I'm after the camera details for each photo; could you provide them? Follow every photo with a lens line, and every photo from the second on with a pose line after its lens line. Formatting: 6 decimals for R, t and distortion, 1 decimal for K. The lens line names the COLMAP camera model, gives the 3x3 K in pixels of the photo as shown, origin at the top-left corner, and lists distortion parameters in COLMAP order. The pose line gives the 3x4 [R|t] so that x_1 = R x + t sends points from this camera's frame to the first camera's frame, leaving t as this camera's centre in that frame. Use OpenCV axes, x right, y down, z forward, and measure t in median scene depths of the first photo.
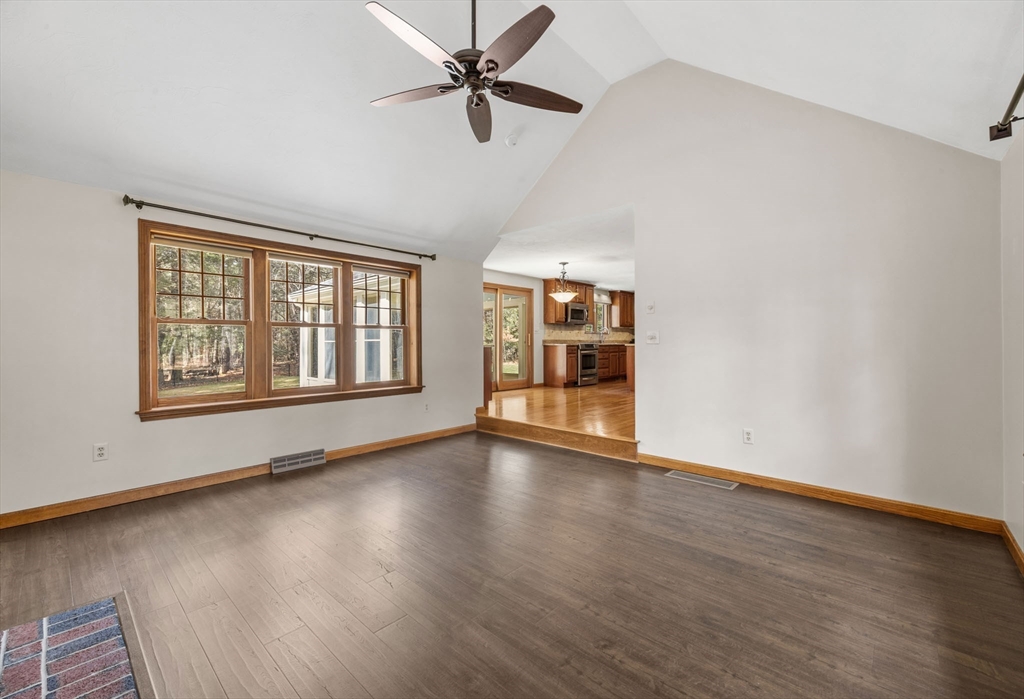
lens RADIAL K [[419.5, 0, 528.9], [0, 419.5, 348.8], [0, 0, 1]] dist [0.001104, 0.000056]
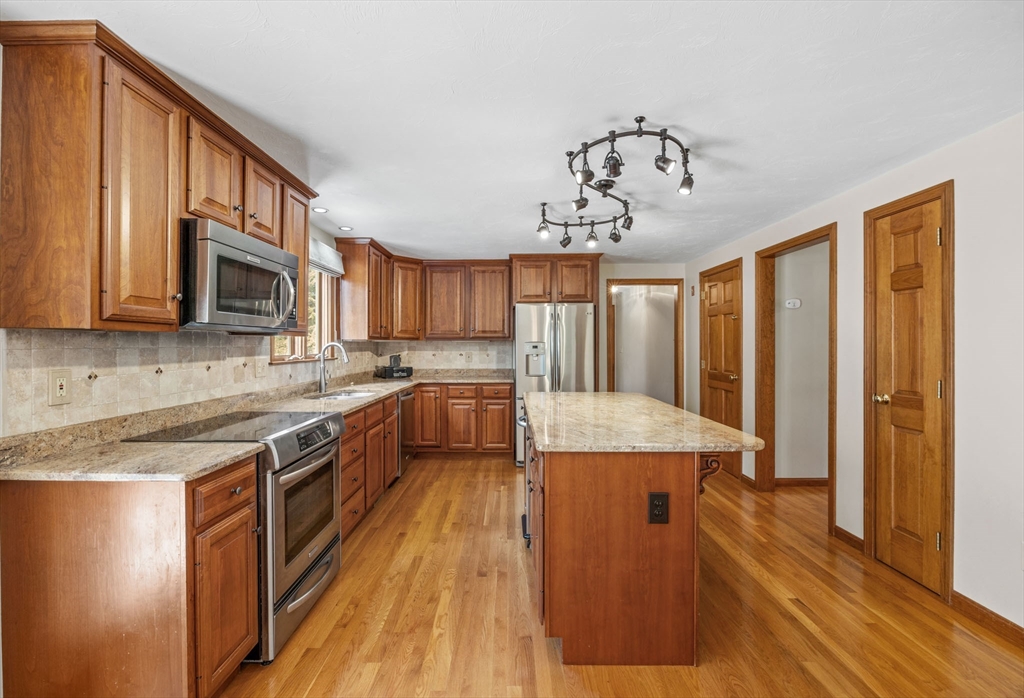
lens RADIAL K [[436.7, 0, 499.5], [0, 436.7, 345.6], [0, 0, 1]] dist [-0.014394, 0.000624]
pose [[0.757671, 0.000664, 0.652637, 0.071778], [0.007916, 0.999917, -0.010207, -0.052926], [-0.652589, 0.012900, 0.757602, 0.797448]]
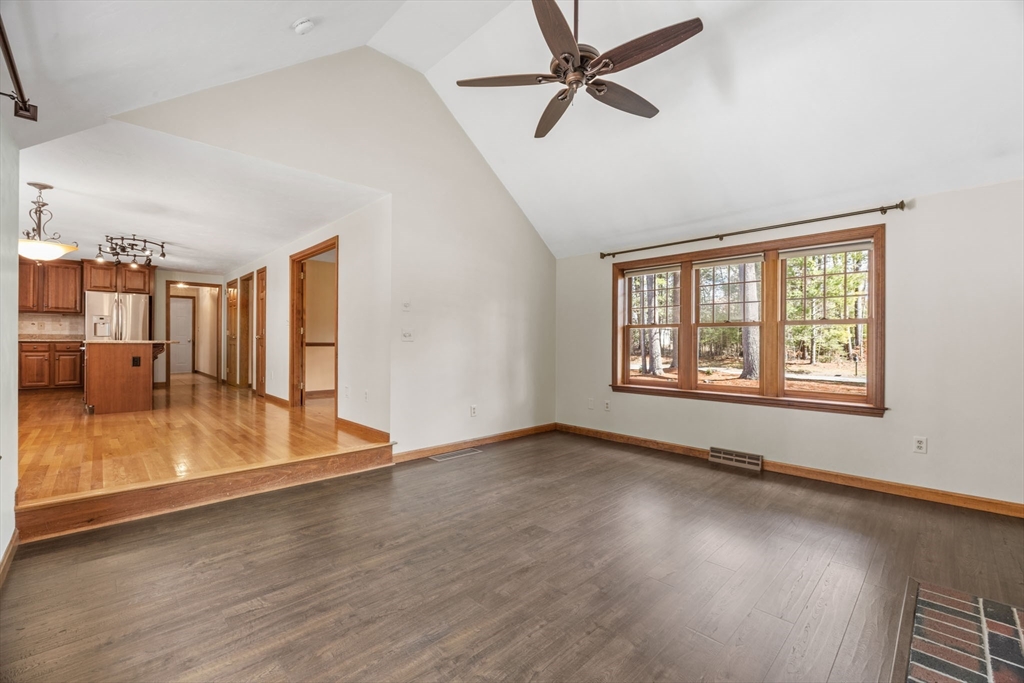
lens RADIAL K [[430.4, 0, 512.0], [0, 430.4, 341.5], [0, 0, 1]] dist [-0.008838, -0.000070]
pose [[0.073241, 0.003874, 0.997307, -0.328885], [0.006617, 0.999969, -0.004370, -0.002485], [-0.997292, 0.006919, 0.073213, 0.304336]]
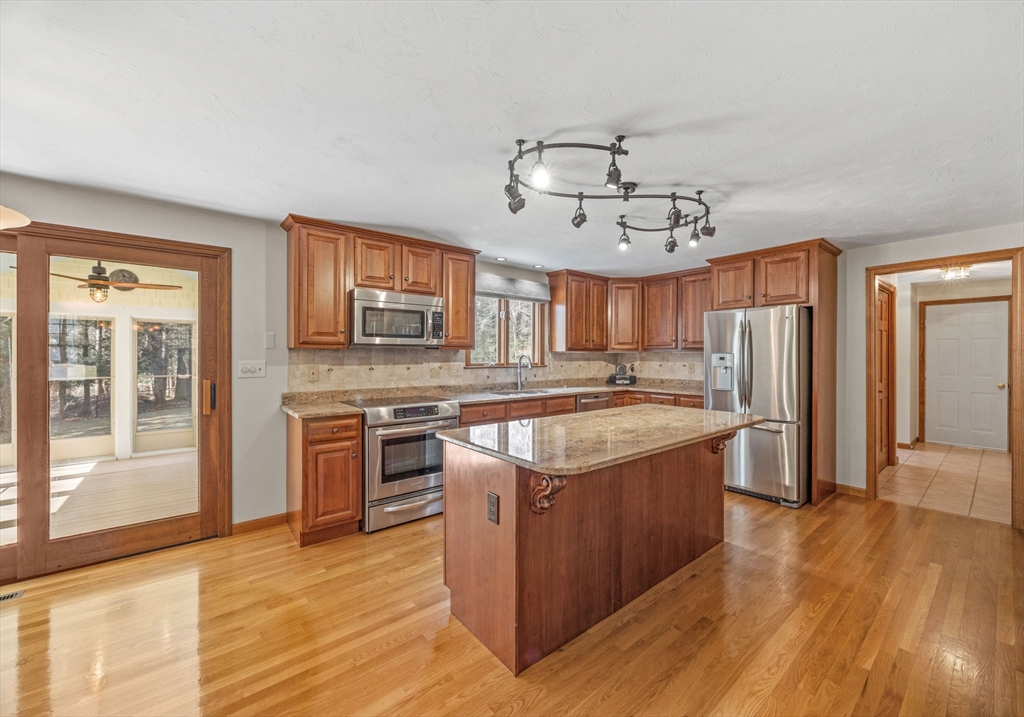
lens RADIAL K [[406.7, 0, 546.3], [0, 406.7, 355.8], [0, 0, 1]] dist [-0.010783, 0.000042]
pose [[0.992402, 0.005438, -0.122920, 0.308374], [-0.006893, 0.999911, -0.011414, -0.052848], [0.122847, 0.012174, 0.992351, 0.705017]]
